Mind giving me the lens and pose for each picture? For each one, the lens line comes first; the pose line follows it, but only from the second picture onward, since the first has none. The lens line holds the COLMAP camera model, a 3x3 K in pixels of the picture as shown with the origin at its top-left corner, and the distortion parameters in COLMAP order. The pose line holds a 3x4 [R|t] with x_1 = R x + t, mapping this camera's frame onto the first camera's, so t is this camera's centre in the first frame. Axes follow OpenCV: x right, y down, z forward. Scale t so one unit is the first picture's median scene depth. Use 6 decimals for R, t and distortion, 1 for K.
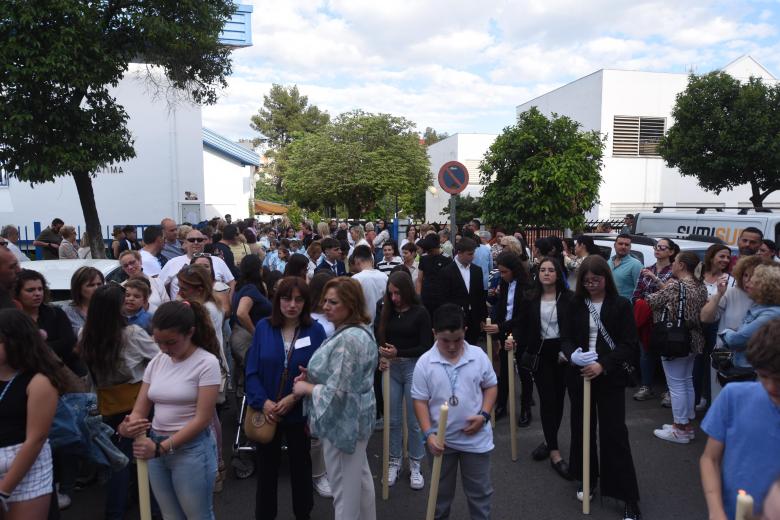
lens RADIAL K [[506.5, 0, 383.1], [0, 506.5, 273.6], [0, 0, 1]] dist [-0.003484, 0.002123]
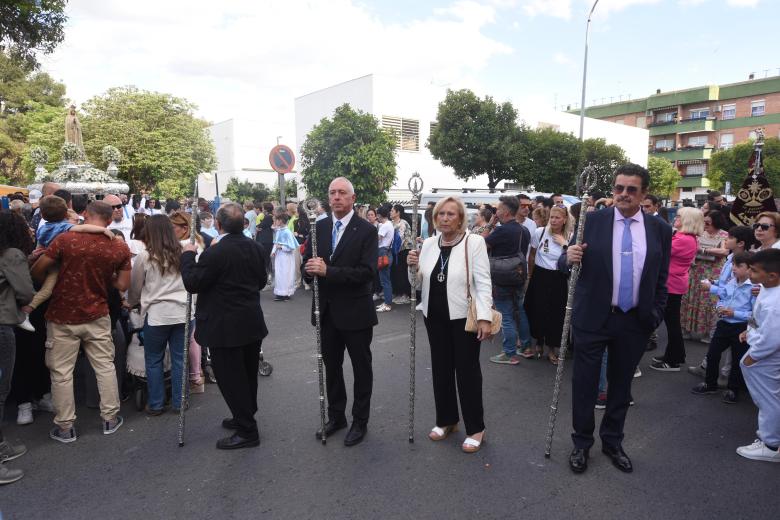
lens RADIAL K [[506.5, 0, 385.1], [0, 506.5, 262.9], [0, 0, 1]] dist [-0.003484, 0.002123]
pose [[0.896129, -0.046484, 0.441353, -0.145484], [0.045966, 0.998872, 0.011873, 0.035446], [-0.441407, 0.009648, 0.897255, -0.107580]]
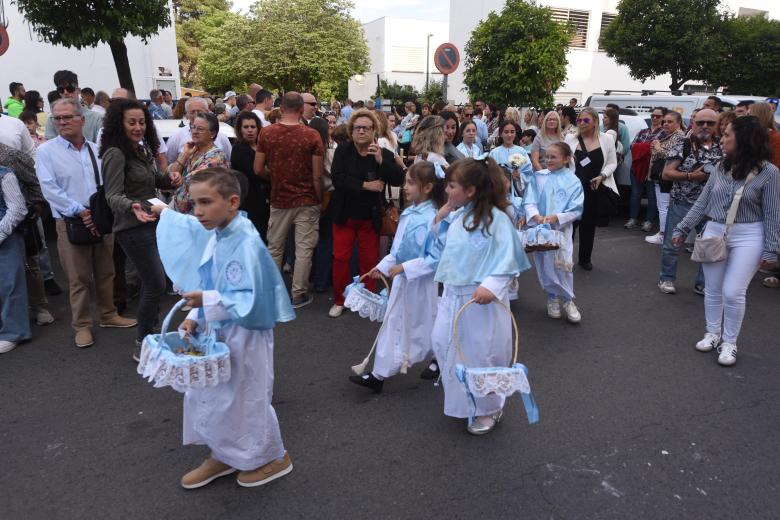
lens RADIAL K [[506.5, 0, 388.4], [0, 506.5, 261.5], [0, 0, 1]] dist [-0.003484, 0.002123]
pose [[0.981480, -0.042184, 0.186864, -0.185689], [0.007702, 0.983354, 0.181535, 0.040126], [-0.191412, -0.176734, 0.965467, -0.113045]]
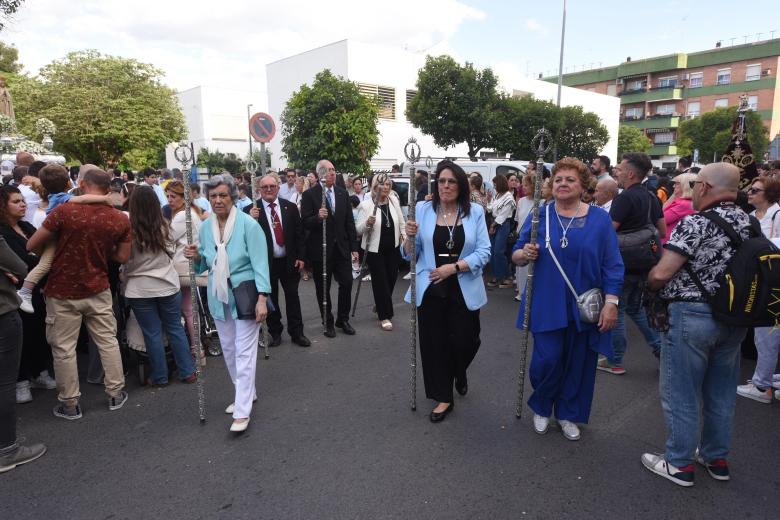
lens RADIAL K [[506.5, 0, 385.6], [0, 506.5, 262.9], [0, 0, 1]] dist [-0.003484, 0.002123]
pose [[0.870520, -0.086700, 0.484436, -0.163902], [0.058802, 0.995632, 0.072524, 0.035693], [-0.488608, -0.034648, 0.871815, -0.095002]]
